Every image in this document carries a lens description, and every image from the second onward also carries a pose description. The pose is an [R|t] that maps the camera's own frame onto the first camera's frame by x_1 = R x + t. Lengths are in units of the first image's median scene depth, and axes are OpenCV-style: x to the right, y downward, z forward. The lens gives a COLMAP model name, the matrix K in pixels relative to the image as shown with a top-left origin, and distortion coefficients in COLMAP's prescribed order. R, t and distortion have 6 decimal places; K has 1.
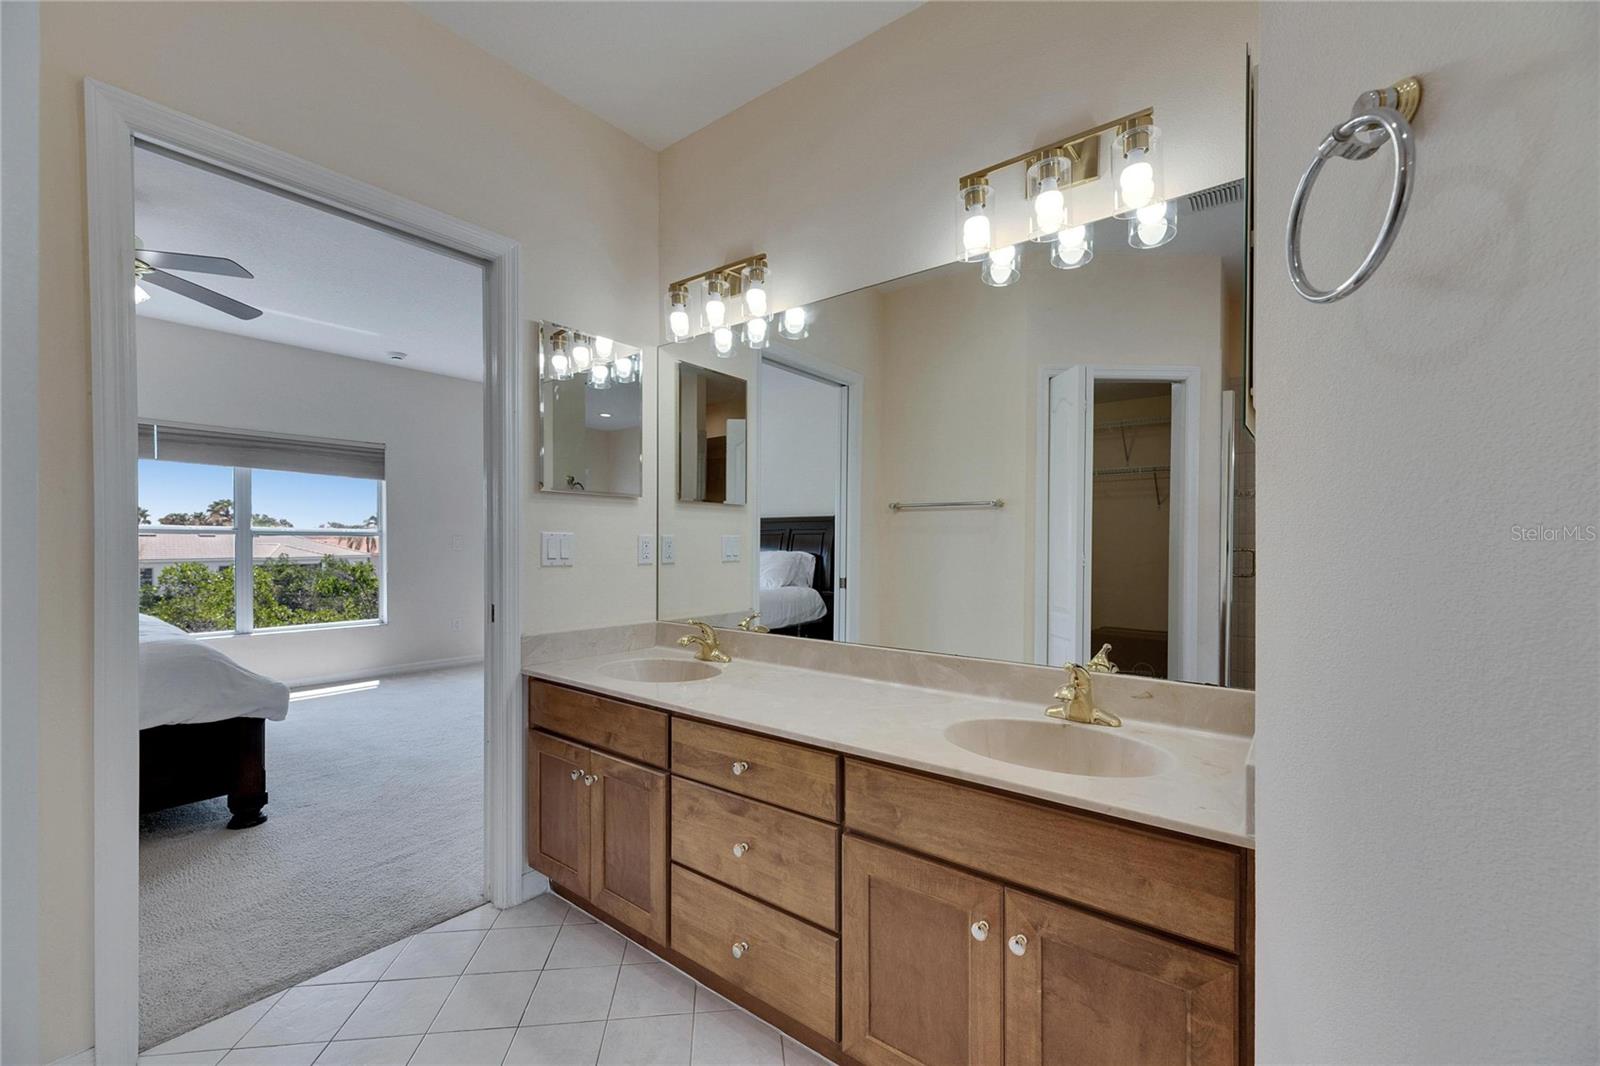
lens RADIAL K [[655.1, 0, 808.0], [0, 655.1, 545.6], [0, 0, 1]] dist [0.018508, -0.000396]
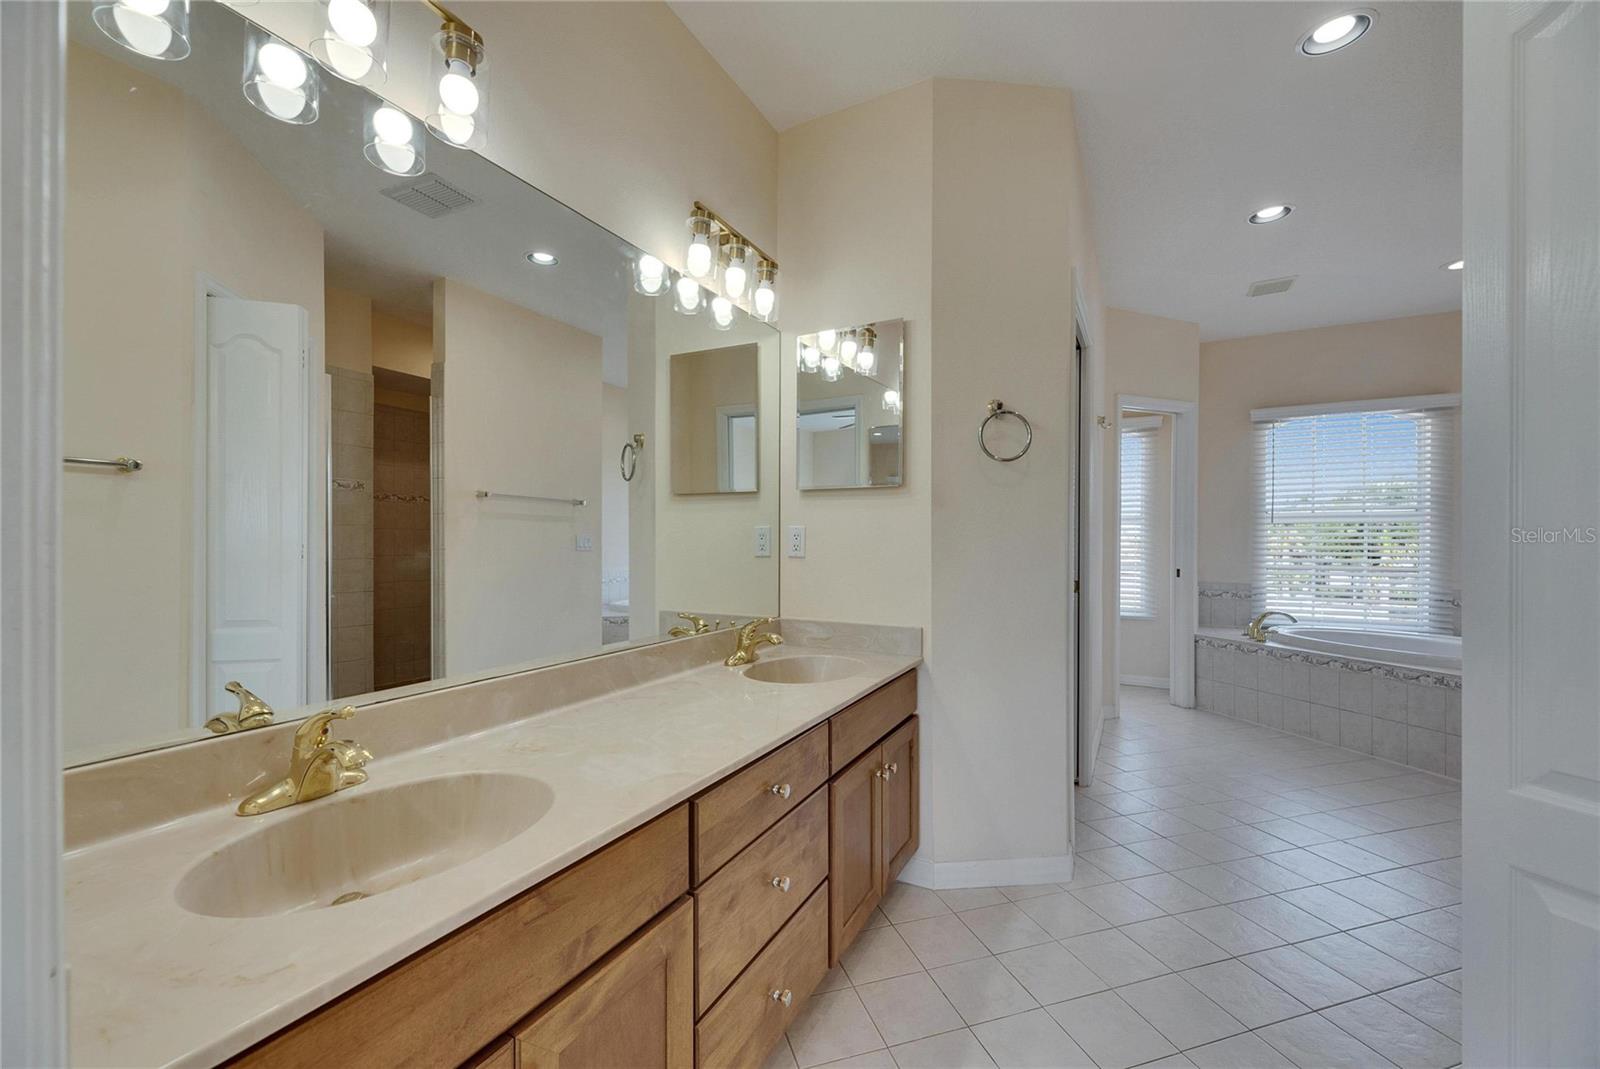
lens RADIAL K [[655.1, 0, 795.7], [0, 655.1, 543.2], [0, 0, 1]] dist [0.018508, -0.000396]
pose [[-0.171317, -0.018292, 0.985046, -0.850100], [0.001441, 0.999822, 0.018817, -0.005874], [-0.985215, 0.004643, -0.171260, 1.003966]]
